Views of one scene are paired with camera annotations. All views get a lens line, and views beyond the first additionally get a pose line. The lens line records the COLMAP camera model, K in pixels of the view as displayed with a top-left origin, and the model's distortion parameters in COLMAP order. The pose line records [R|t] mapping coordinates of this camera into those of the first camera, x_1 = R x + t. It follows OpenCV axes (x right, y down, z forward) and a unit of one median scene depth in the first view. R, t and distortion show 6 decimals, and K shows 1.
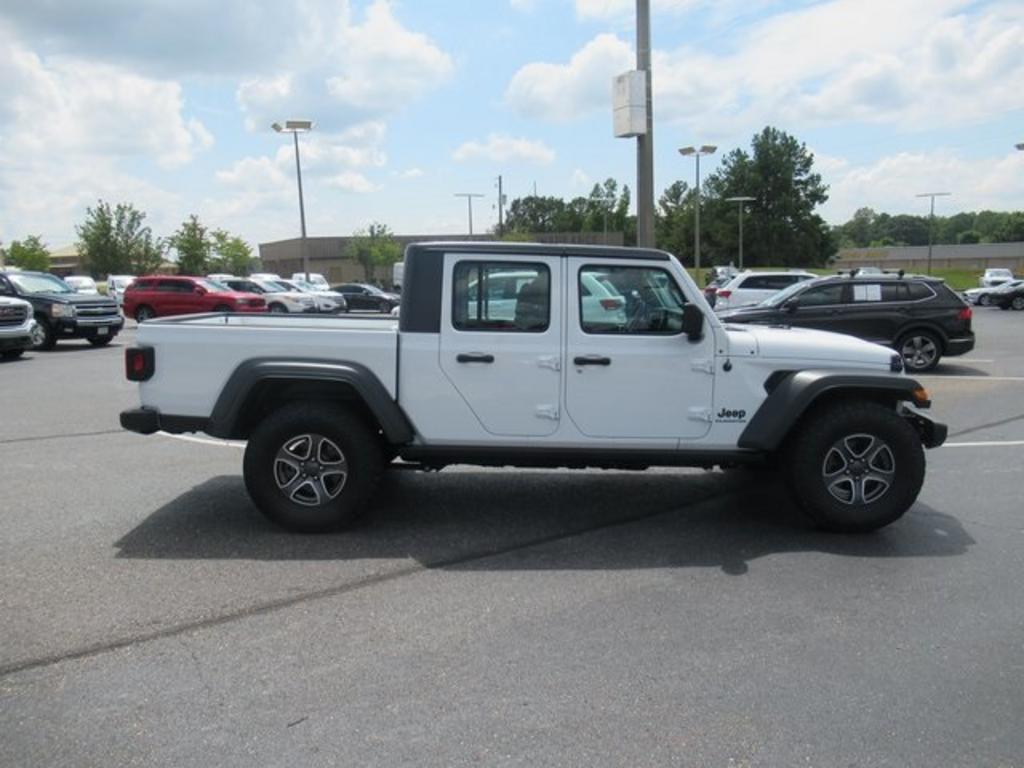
lens RADIAL K [[762.5, 0, 506.0], [0, 762.5, 386.2], [0, 0, 1]] dist [-0.002665, -0.000752]
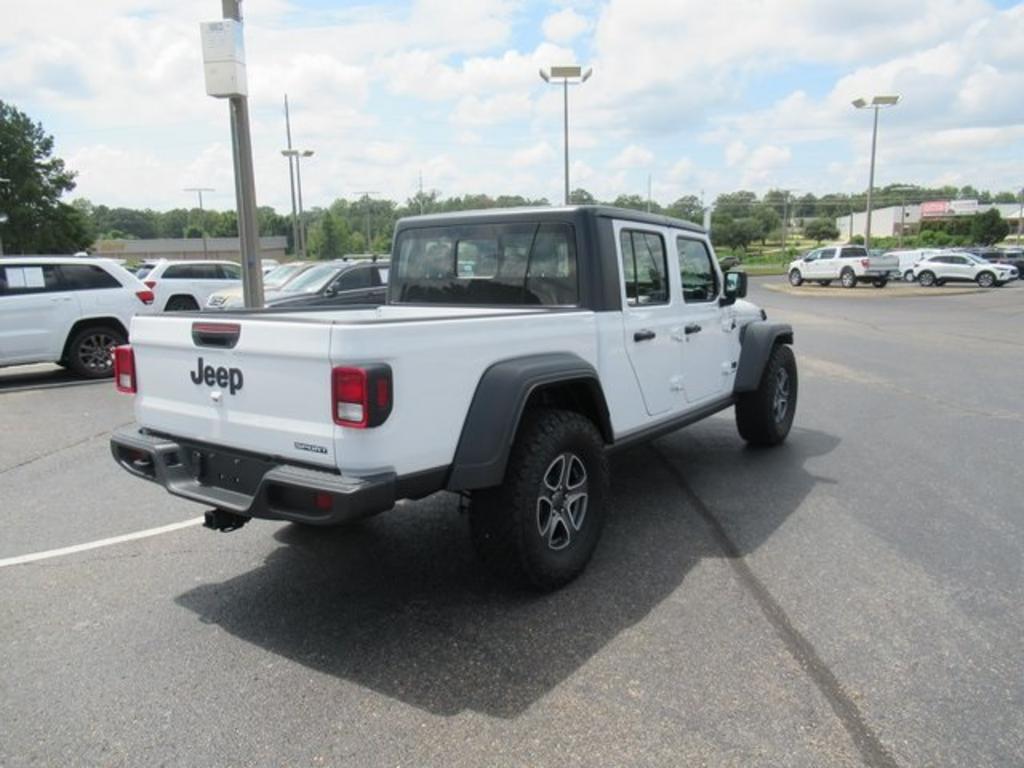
lens RADIAL K [[762.5, 0, 507.1], [0, 762.5, 385.0], [0, 0, 1]] dist [-0.002665, -0.000752]
pose [[0.578634, -0.135060, 0.804327, -0.078249], [0.129988, 0.988859, 0.072533, -0.005811], [-0.805162, 0.062583, 0.589744, 0.053097]]
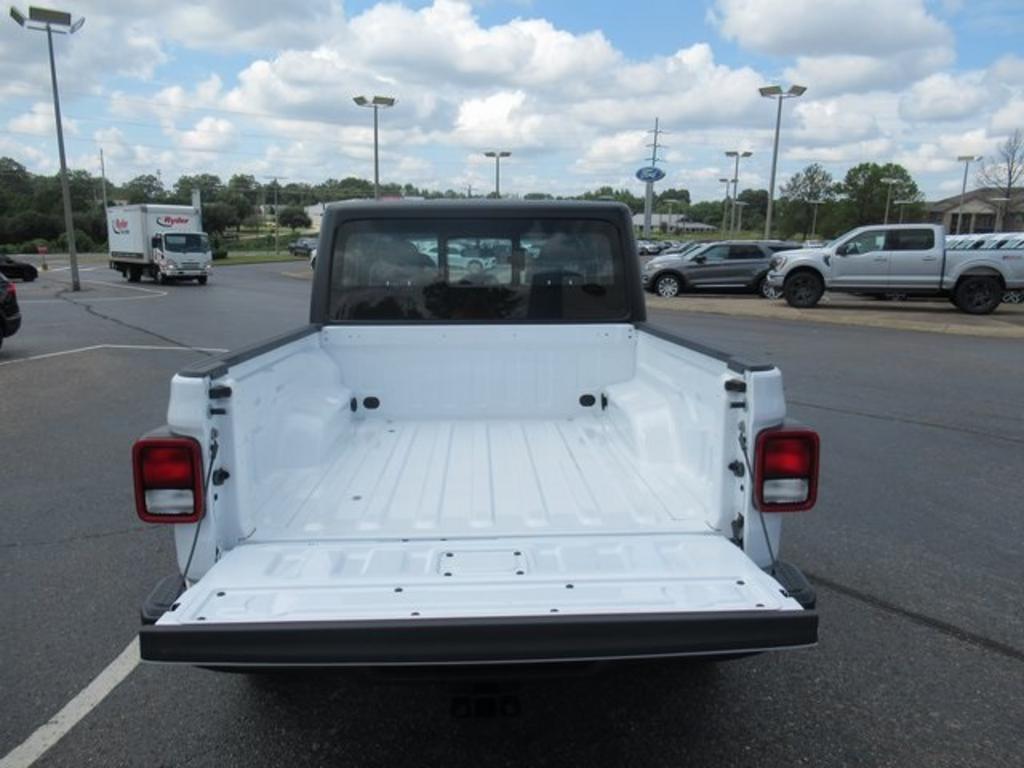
lens RADIAL K [[762.5, 0, 509.5], [0, 762.5, 385.7], [0, 0, 1]] dist [-0.002665, -0.000752]
pose [[-0.047954, -0.178636, 0.982746, -0.080124], [0.142035, 0.972660, 0.183734, -0.014491], [-0.988699, 0.148395, -0.021270, 0.101994]]
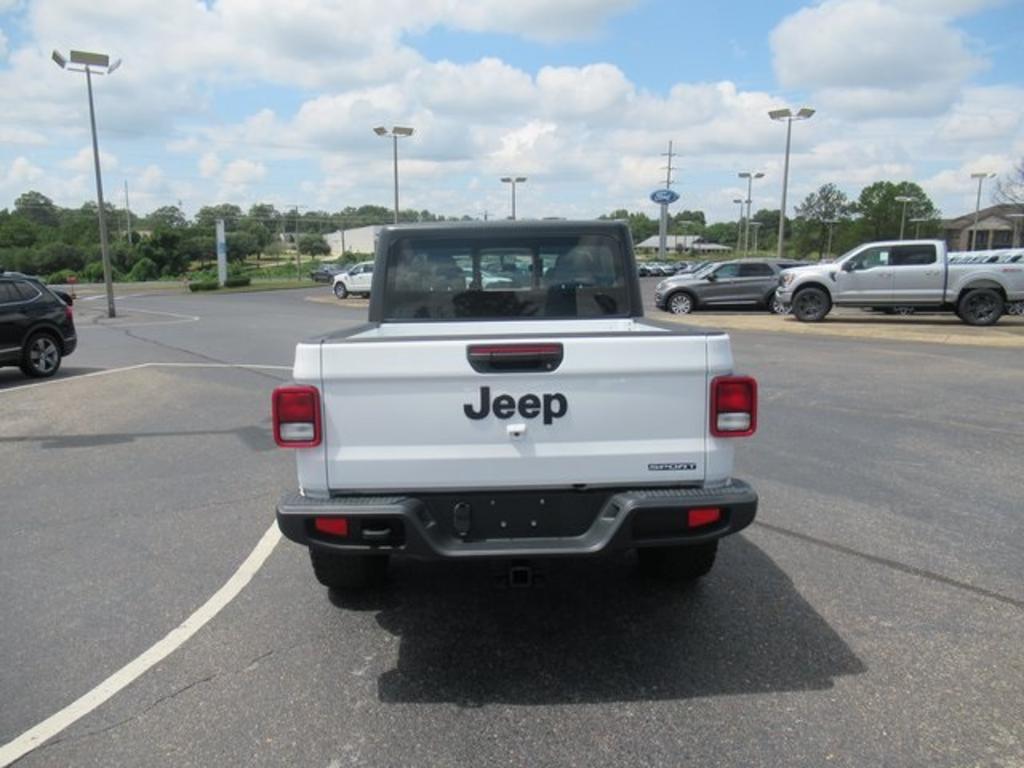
lens RADIAL K [[762.5, 0, 509.2], [0, 762.5, 386.6], [0, 0, 1]] dist [-0.002665, -0.000752]
pose [[-0.026317, -0.149089, 0.988473, -0.092358], [0.157069, 0.975917, 0.151377, -0.013579], [-0.987237, 0.159243, -0.002266, 0.103152]]
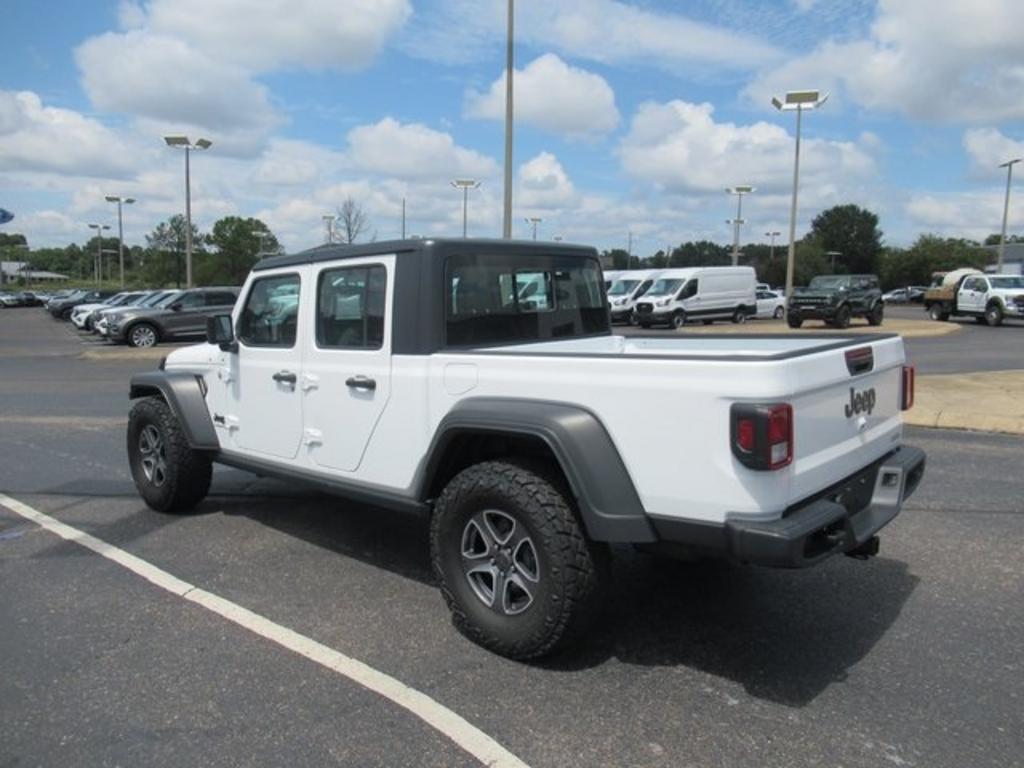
lens RADIAL K [[762.5, 0, 508.8], [0, 762.5, 383.5], [0, 0, 1]] dist [-0.002665, -0.000752]
pose [[-0.743765, -0.068367, 0.664936, -0.068275], [0.111115, 0.968271, 0.223843, -0.020446], [-0.659141, 0.240370, -0.712569, 0.149707]]
